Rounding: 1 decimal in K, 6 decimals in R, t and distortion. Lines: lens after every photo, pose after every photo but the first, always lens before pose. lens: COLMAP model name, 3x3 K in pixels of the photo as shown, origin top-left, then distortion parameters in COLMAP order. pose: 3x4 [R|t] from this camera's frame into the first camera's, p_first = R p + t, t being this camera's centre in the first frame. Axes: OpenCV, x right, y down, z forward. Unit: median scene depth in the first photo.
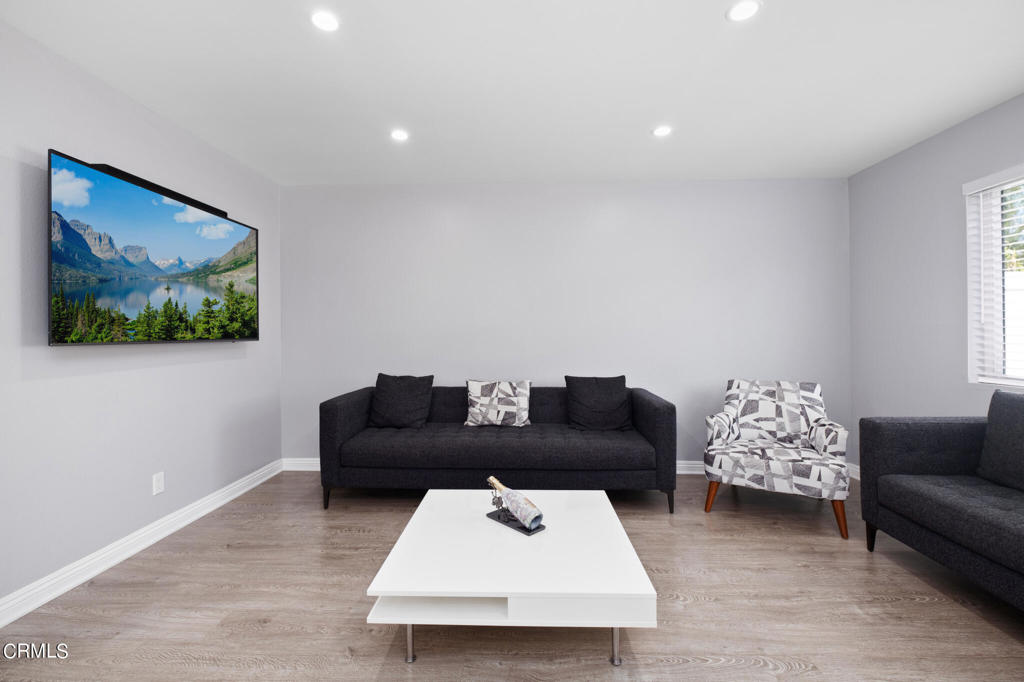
lens RADIAL K [[457.2, 0, 509.2], [0, 457.2, 326.5], [0, 0, 1]] dist [0.002484, -0.004960]
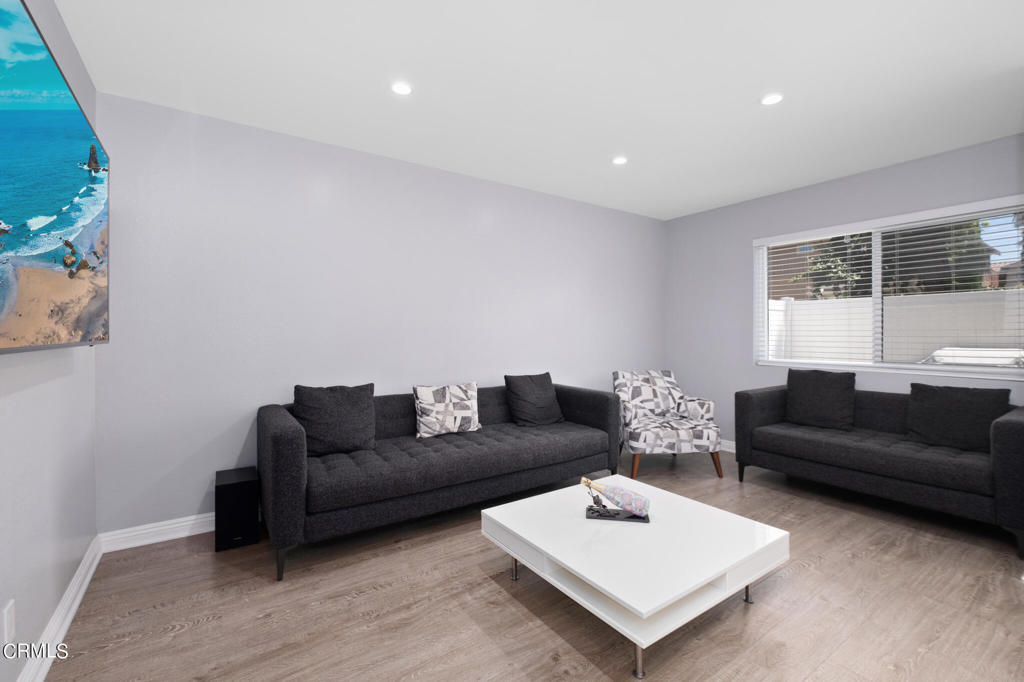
lens RADIAL K [[457.2, 0, 509.2], [0, 457.2, 326.5], [0, 0, 1]] dist [0.002484, -0.004960]
pose [[0.794098, 0.012775, 0.607656, -0.535583], [-0.012578, 0.999910, -0.004585, 0.005301], [-0.607660, -0.004003, 0.794187, 0.216723]]
